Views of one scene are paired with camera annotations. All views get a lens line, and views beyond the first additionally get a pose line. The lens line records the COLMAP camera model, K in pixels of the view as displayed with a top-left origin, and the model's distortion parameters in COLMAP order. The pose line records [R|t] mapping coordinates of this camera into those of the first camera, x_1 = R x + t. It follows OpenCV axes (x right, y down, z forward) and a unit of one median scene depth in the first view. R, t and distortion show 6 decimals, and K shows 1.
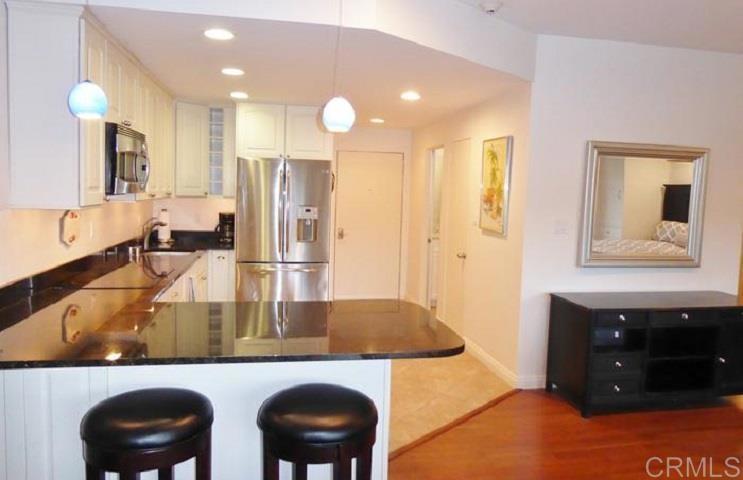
lens RADIAL K [[551.9, 0, 372.9], [0, 551.9, 237.5], [0, 0, 1]] dist [0.005166, 0.013281]
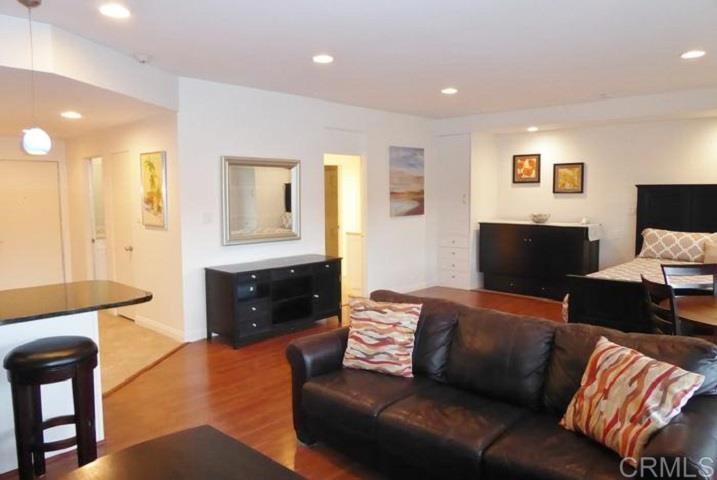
lens RADIAL K [[524.3, 0, 356.3], [0, 524.3, 233.9], [0, 0, 1]] dist [-0.008512, -0.015035]
pose [[0.822927, -0.079275, 0.562590, -0.084478], [0.081302, 0.996458, 0.021487, 0.020402], [-0.562300, 0.028057, 0.826457, -0.261810]]
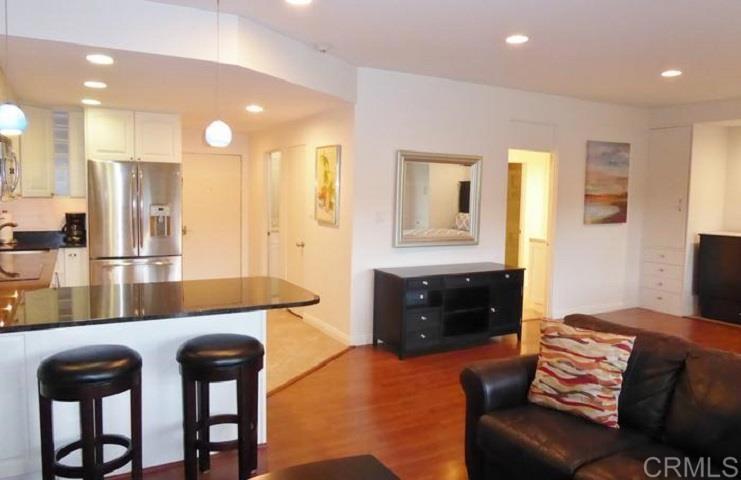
lens RADIAL K [[550.4, 0, 360.1], [0, 550.4, 234.8], [0, 0, 1]] dist [0.005166, 0.013281]
pose [[0.956869, -0.033525, 0.288579, -0.069925], [0.033538, 0.999425, 0.004900, 0.013834], [-0.288577, 0.004990, 0.957444, -0.200313]]
